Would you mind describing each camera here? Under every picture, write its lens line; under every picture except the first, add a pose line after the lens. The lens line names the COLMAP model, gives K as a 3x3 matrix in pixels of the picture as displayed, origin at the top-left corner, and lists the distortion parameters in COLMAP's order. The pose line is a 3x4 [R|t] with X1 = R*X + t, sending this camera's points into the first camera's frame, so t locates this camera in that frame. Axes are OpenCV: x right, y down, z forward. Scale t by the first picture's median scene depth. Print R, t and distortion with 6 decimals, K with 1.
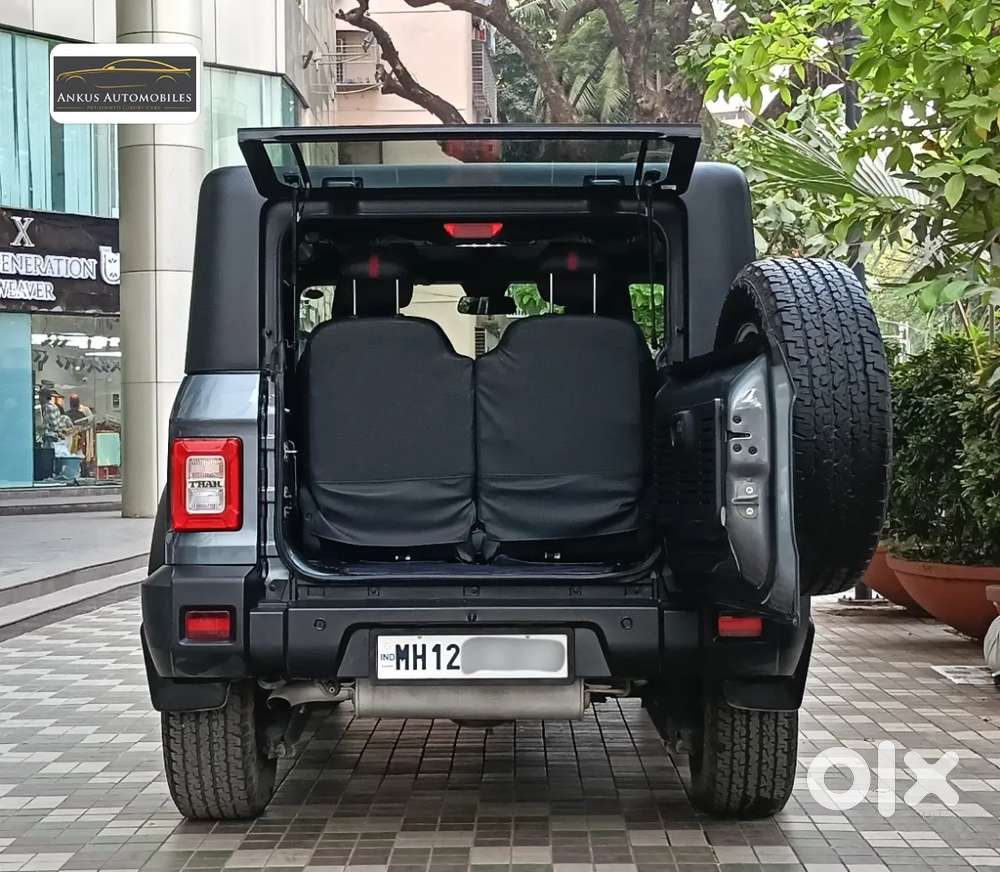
lens RADIAL K [[1997.8, 0, 476.3], [0, 1997.8, 429.9], [0, 0, 1]] dist [0.032324, 0.202366]
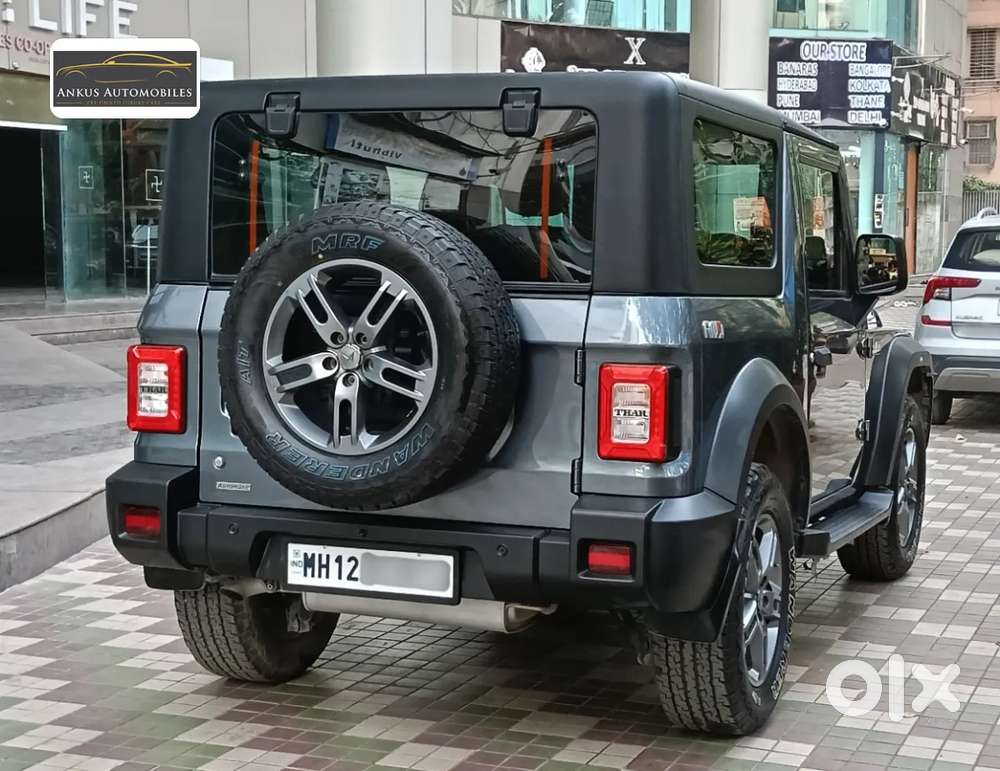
lens RADIAL K [[1762.6, 0, 518.1], [0, 1762.6, 418.4], [0, 0, 1]] dist [0.132345, -0.109021]
pose [[0.934327, 0.051824, -0.352631, 0.356182], [-0.009661, 0.992692, 0.120292, -0.068458], [0.356287, -0.108986, 0.927999, 0.177088]]
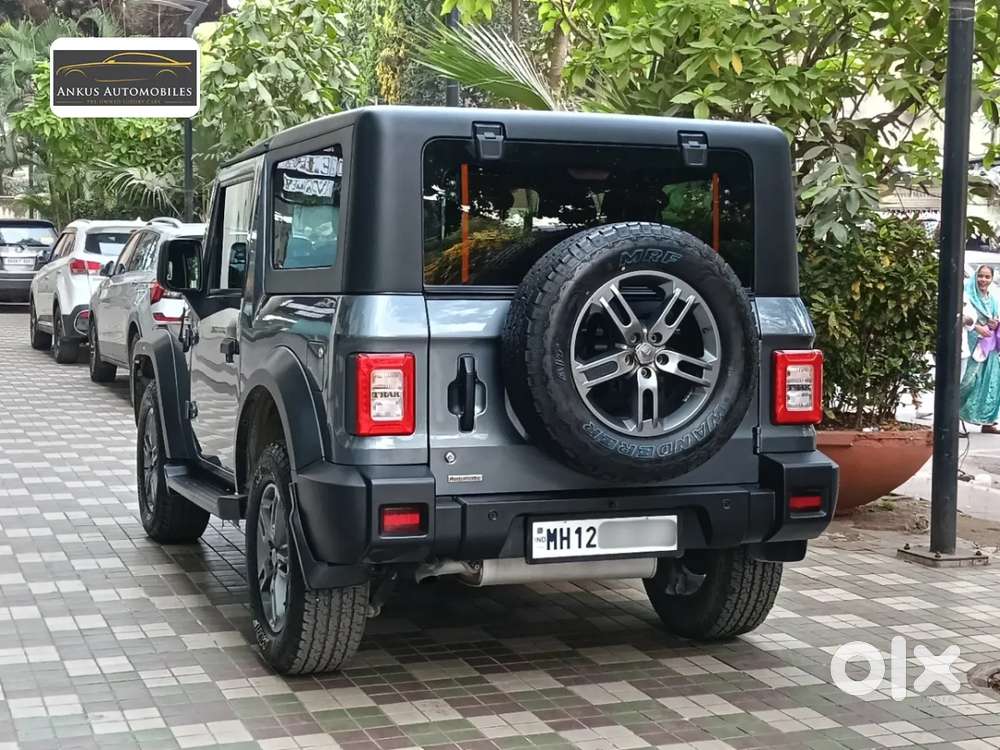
lens RADIAL K [[1624.3, 0, 500.0], [0, 1624.3, 375.0], [0, 0, 1]] dist [0.140288, -0.245782]
pose [[0.924022, -0.008074, 0.382254, -0.399519], [-0.027457, 0.995794, 0.087405, -0.061471], [-0.381353, -0.091259, 0.919914, 0.124021]]
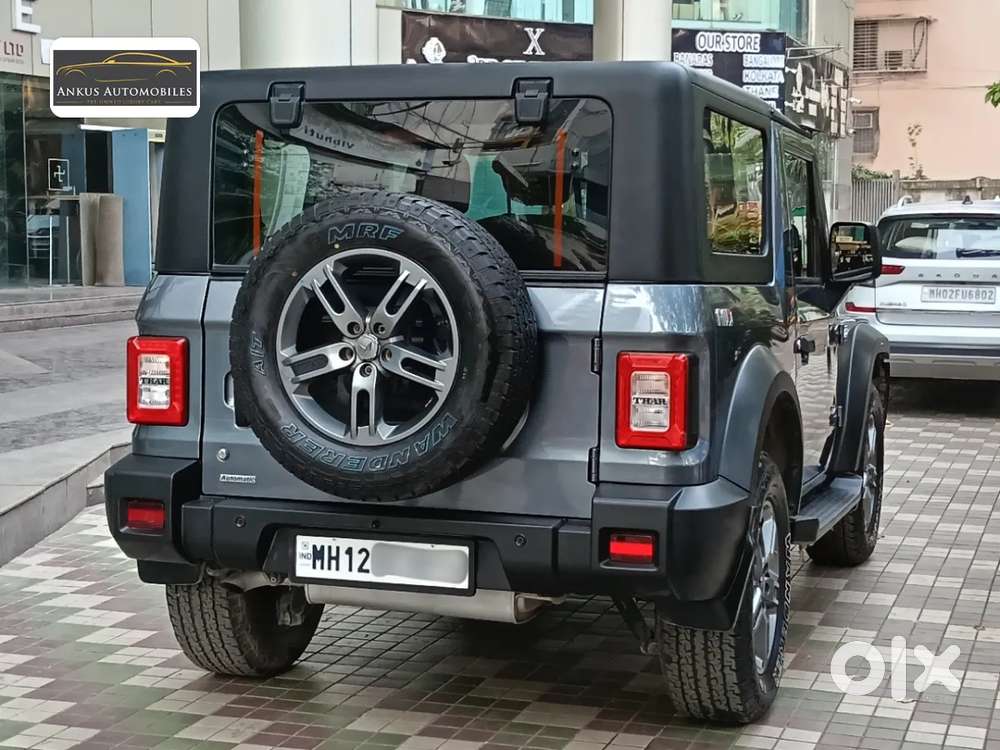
lens RADIAL K [[1759.6, 0, 481.7], [0, 1759.6, 373.6], [0, 0, 1]] dist [0.137403, -0.217449]
pose [[0.950289, 0.038589, -0.308970, 0.296200], [-0.007382, 0.994804, 0.101542, -0.068097], [0.311283, -0.094213, 0.945636, 0.160563]]
